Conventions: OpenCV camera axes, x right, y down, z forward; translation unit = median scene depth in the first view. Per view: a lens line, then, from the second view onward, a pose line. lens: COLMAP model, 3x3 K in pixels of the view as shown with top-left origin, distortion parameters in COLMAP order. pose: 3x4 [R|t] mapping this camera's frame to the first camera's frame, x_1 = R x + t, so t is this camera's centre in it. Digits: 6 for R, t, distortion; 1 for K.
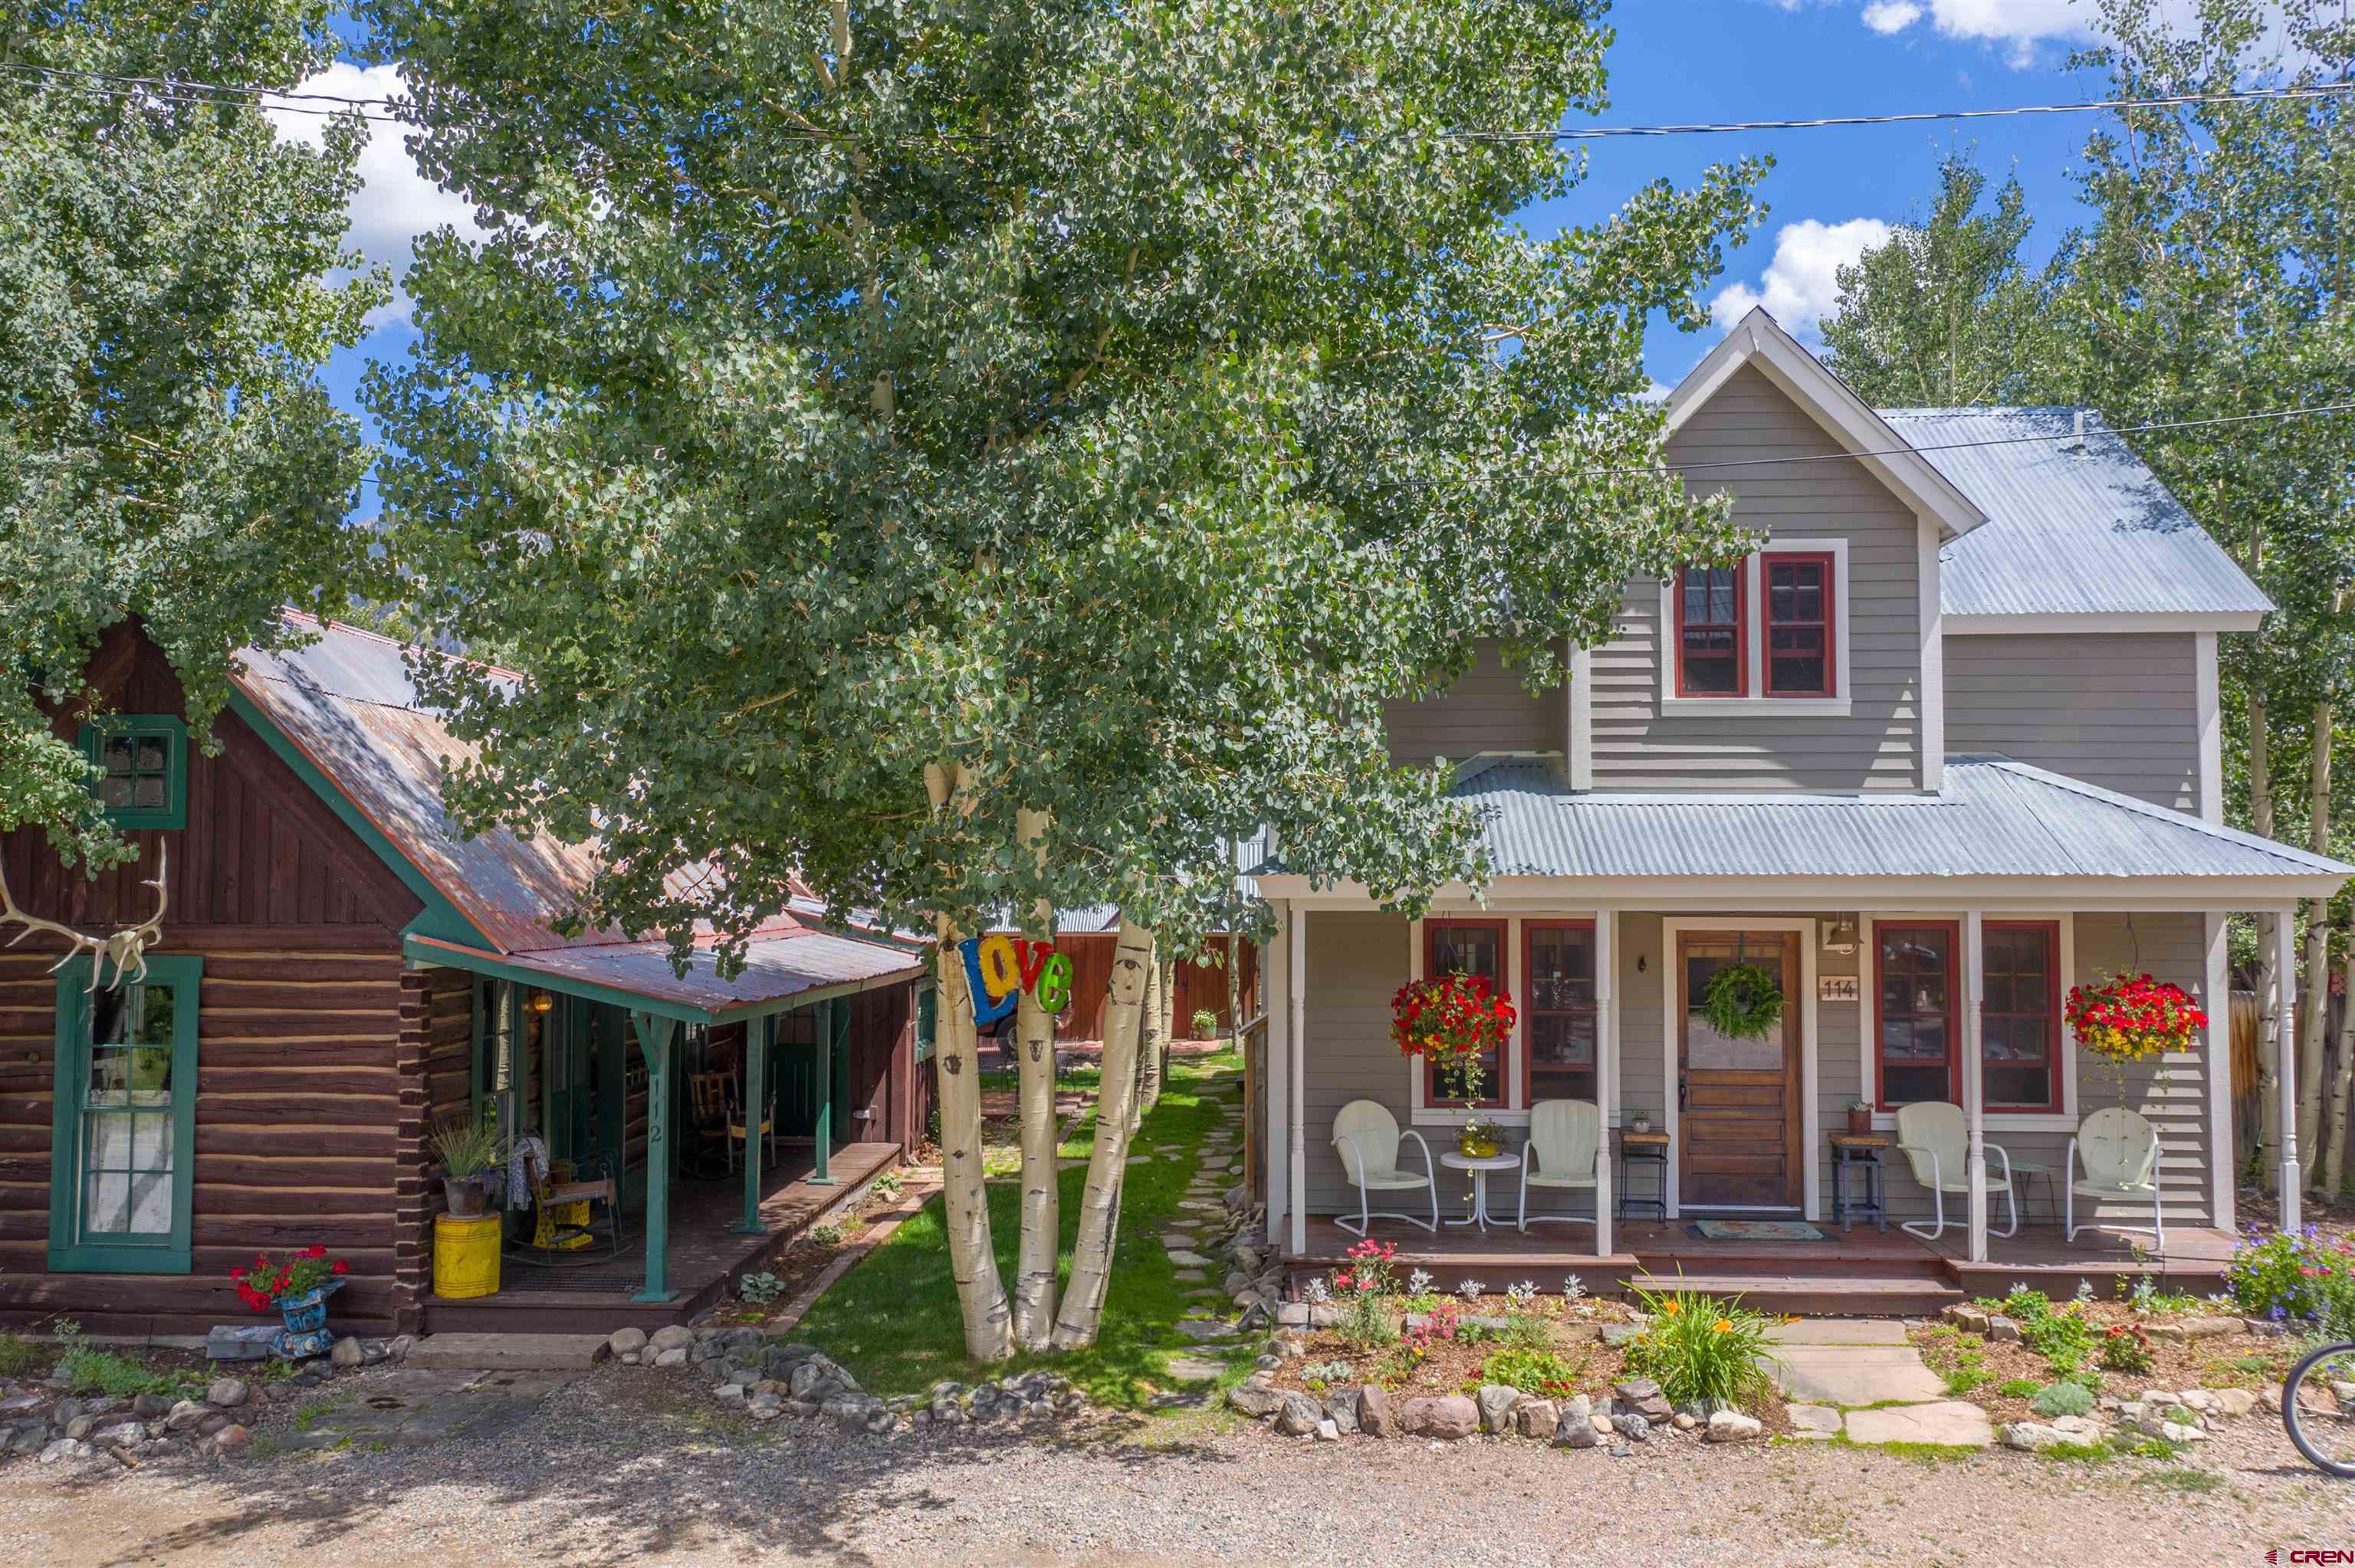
lens RADIAL K [[1912.6, 0, 1177.5], [0, 1912.6, 784.0], [0, 0, 1]] dist [-0.005091, 0.009322]
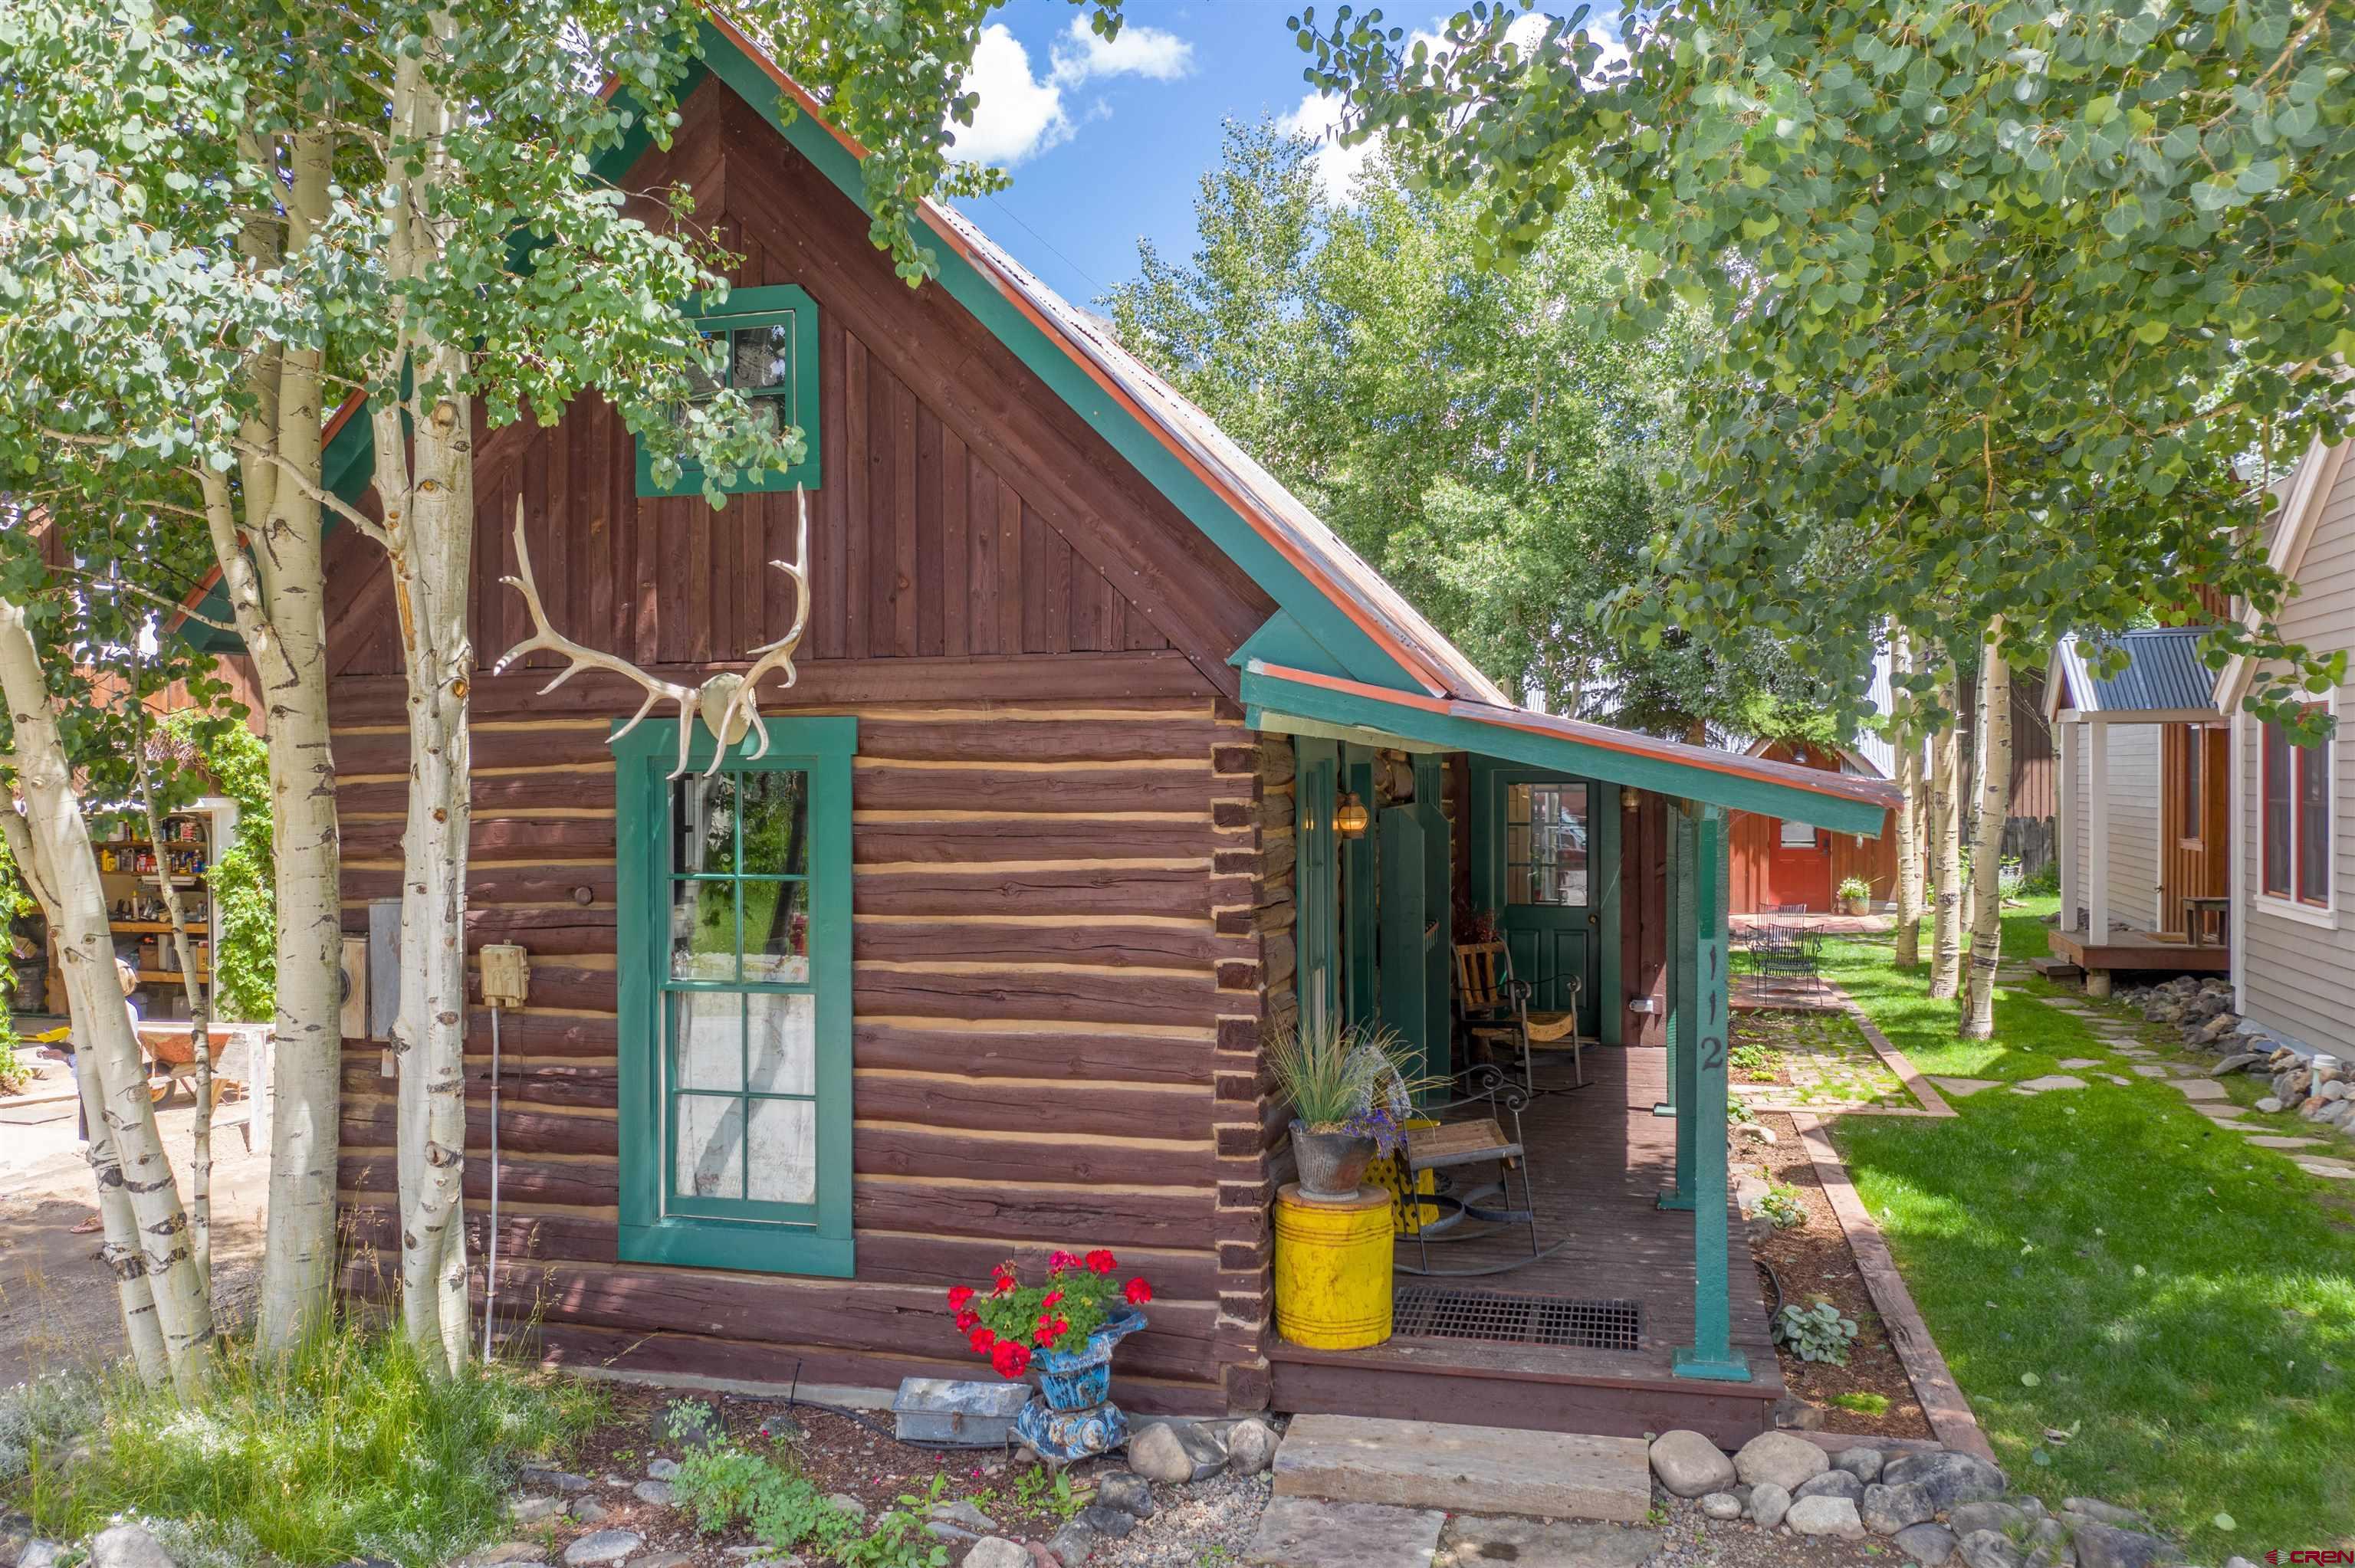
lens RADIAL K [[1912.6, 0, 1177.5], [0, 1912.6, 784.0], [0, 0, 1]] dist [-0.005091, 0.009322]
pose [[0.979598, -0.003778, -0.200933, -0.306786], [0.016102, 0.998084, 0.059734, 0.077842], [0.200322, -0.061751, 0.977782, 0.472661]]
